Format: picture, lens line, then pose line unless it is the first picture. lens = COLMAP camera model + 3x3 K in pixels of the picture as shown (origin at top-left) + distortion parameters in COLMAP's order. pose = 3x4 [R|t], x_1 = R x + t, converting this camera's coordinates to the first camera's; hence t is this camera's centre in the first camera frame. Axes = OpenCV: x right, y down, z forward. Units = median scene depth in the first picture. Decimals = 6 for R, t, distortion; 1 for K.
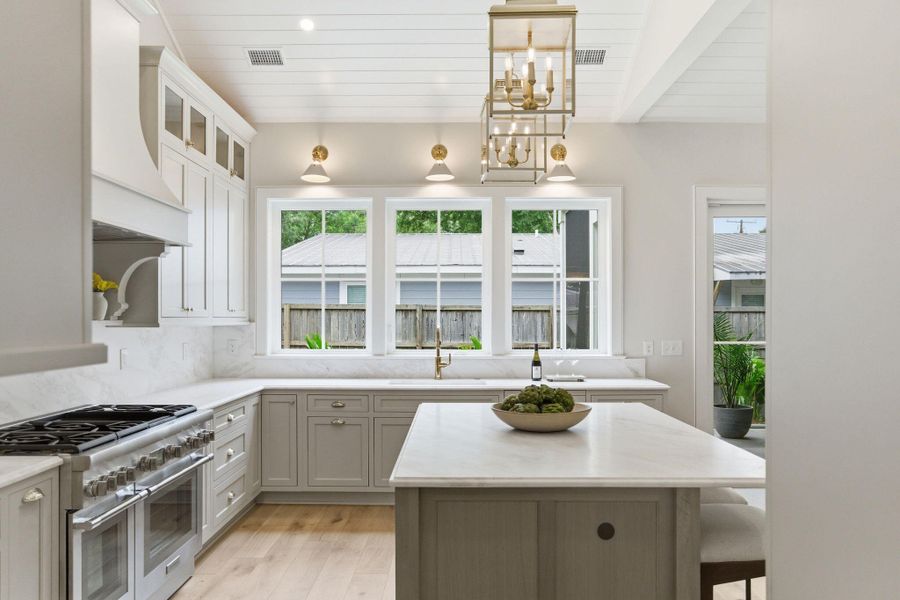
lens RADIAL K [[664.6, 0, 435.7], [0, 664.6, 300.7], [0, 0, 1]] dist [-0.005391, 0.003542]
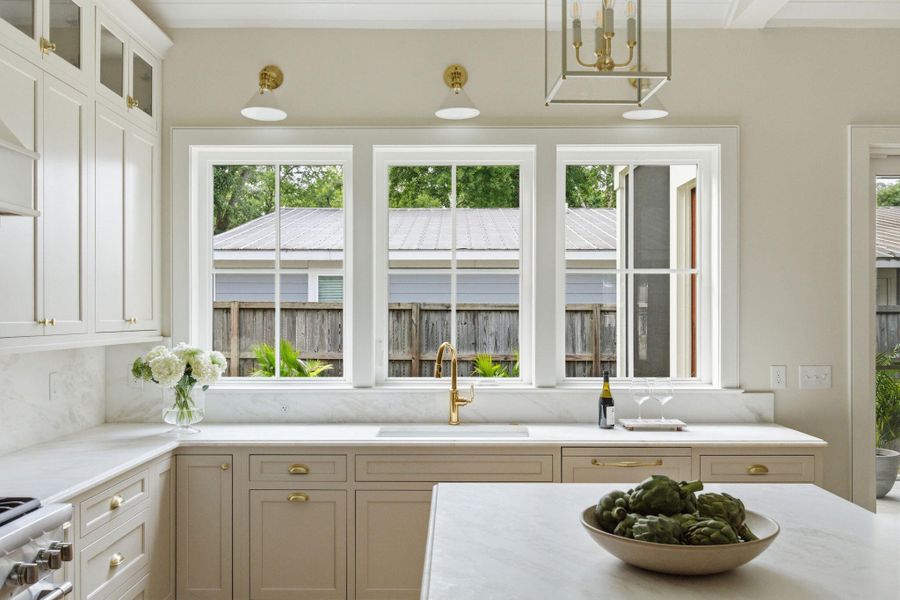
lens RADIAL K [[779.6, 0, 450.0], [0, 779.6, 300.0], [0, 0, 1]] dist [0.001446, 0.003287]
pose [[0.999539, 0.000489, 0.030344, -0.023082], [-0.000840, 0.999933, 0.011570, -0.012452], [-0.030336, -0.011590, 0.999473, 0.232270]]
